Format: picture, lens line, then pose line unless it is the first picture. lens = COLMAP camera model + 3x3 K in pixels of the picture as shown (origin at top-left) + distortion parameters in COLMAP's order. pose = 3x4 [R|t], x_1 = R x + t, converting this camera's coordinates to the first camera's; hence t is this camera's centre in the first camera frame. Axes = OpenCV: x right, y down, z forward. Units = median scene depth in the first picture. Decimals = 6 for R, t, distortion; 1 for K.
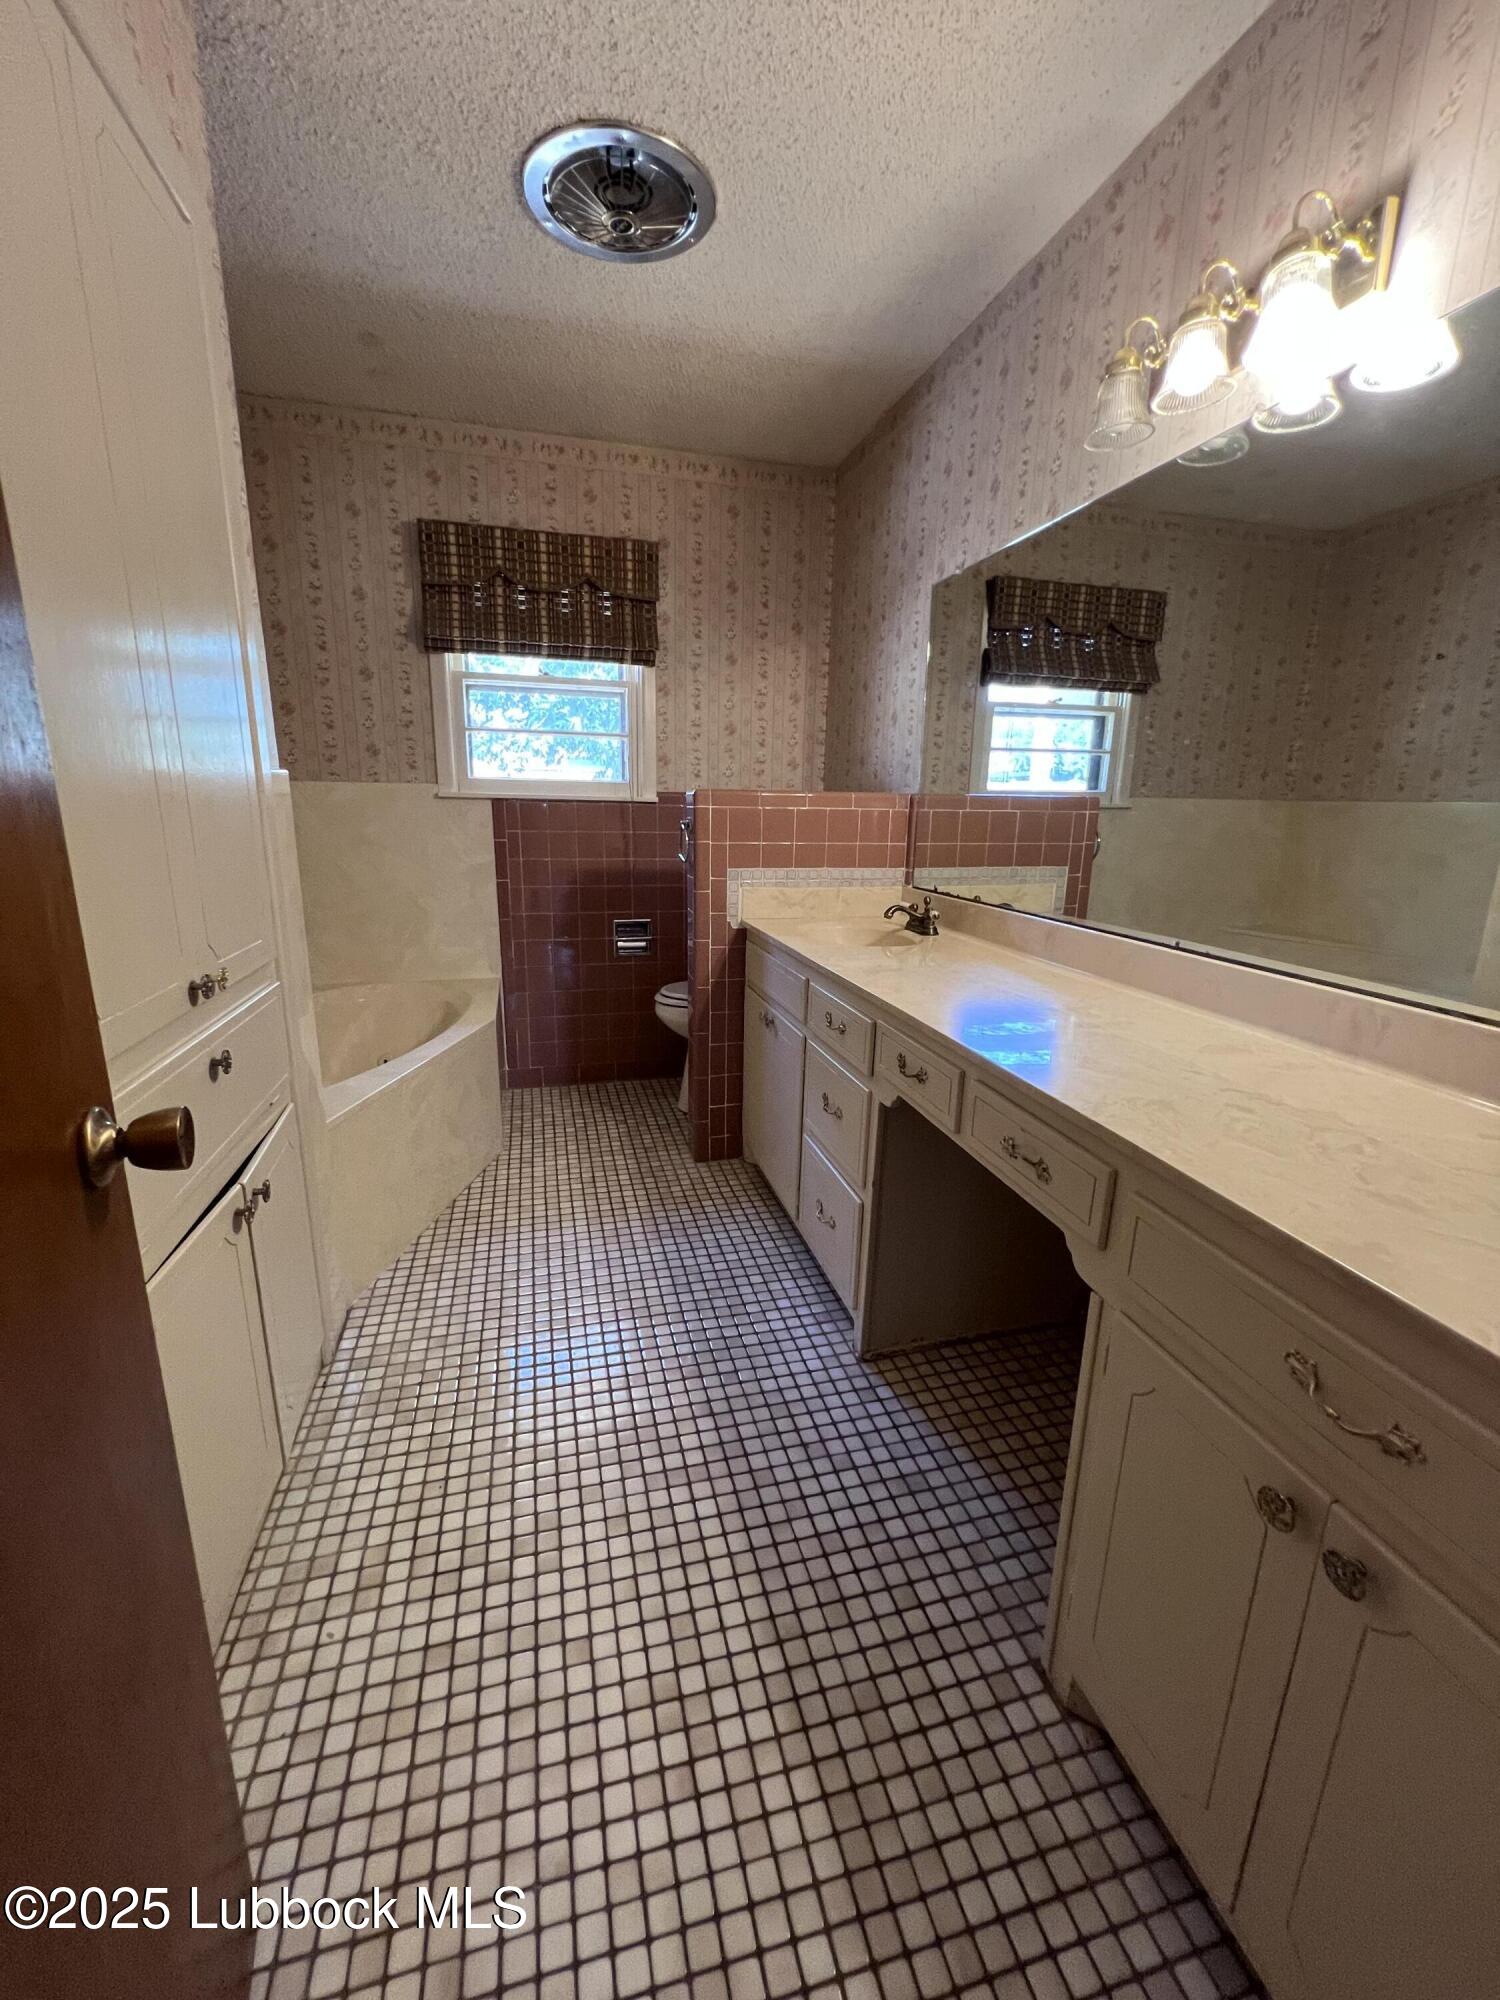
lens RADIAL K [[799.6, 0, 746.4], [0, 799.6, 1000.8], [0, 0, 1]] dist [-0.002247, 0.000683]
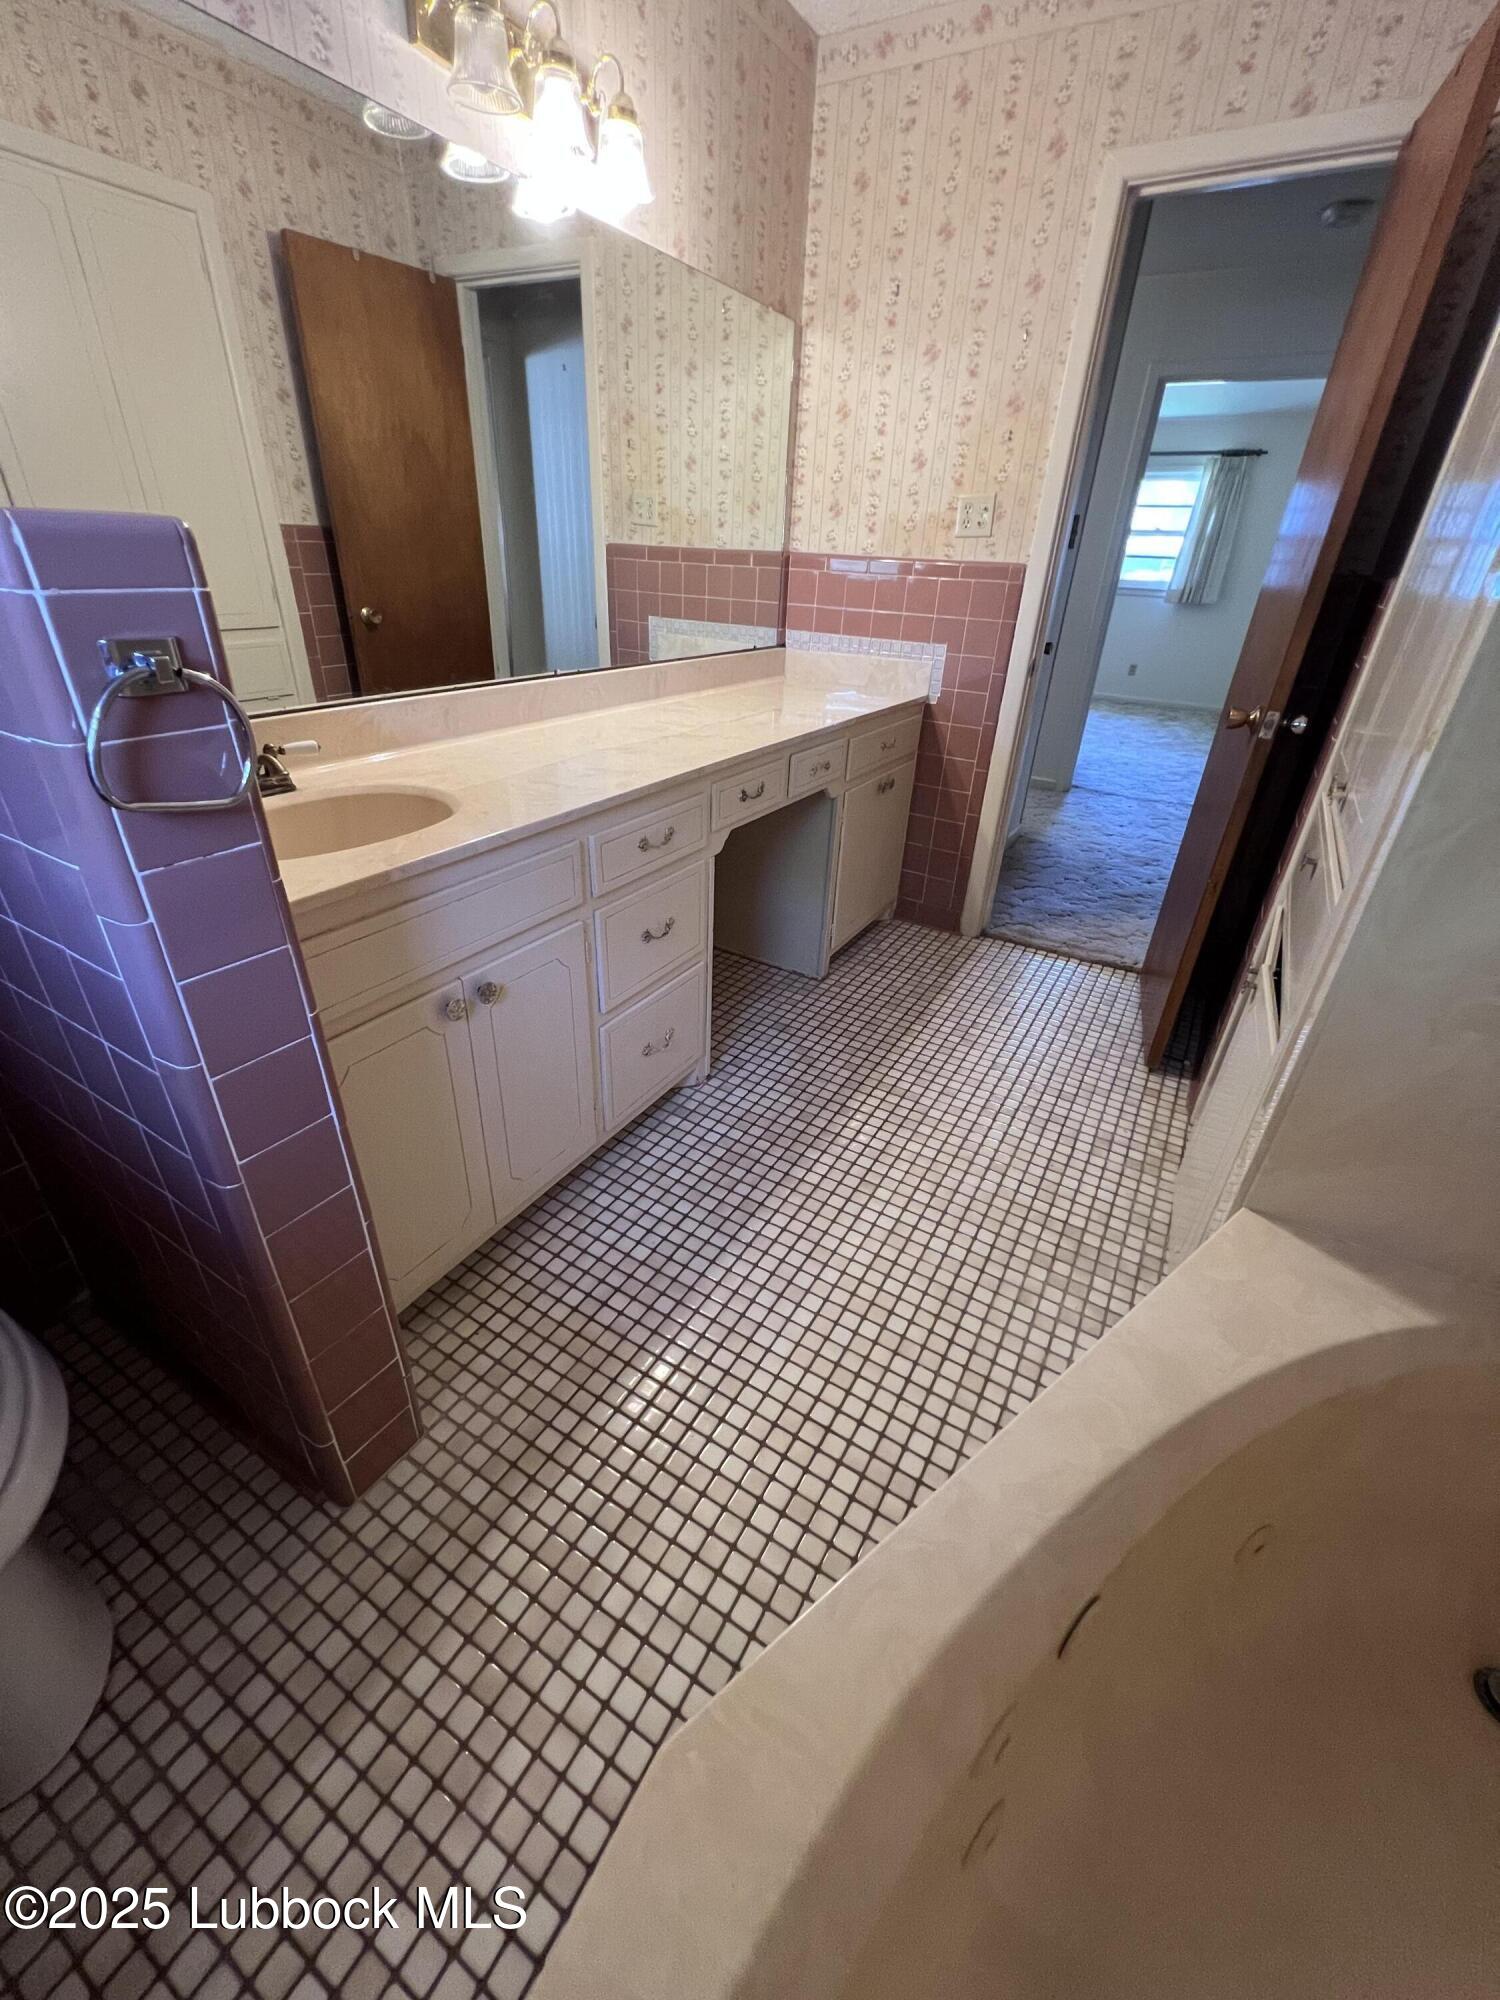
lens RADIAL K [[799.6, 0, 747.8], [0, 799.6, 997.1], [0, 0, 1]] dist [-0.002247, 0.000683]
pose [[-0.698621, -0.389363, 0.600271, -0.698896], [0.119051, 0.764008, 0.634128, -0.485044], [-0.705518, 0.514478, -0.487398, 1.809882]]
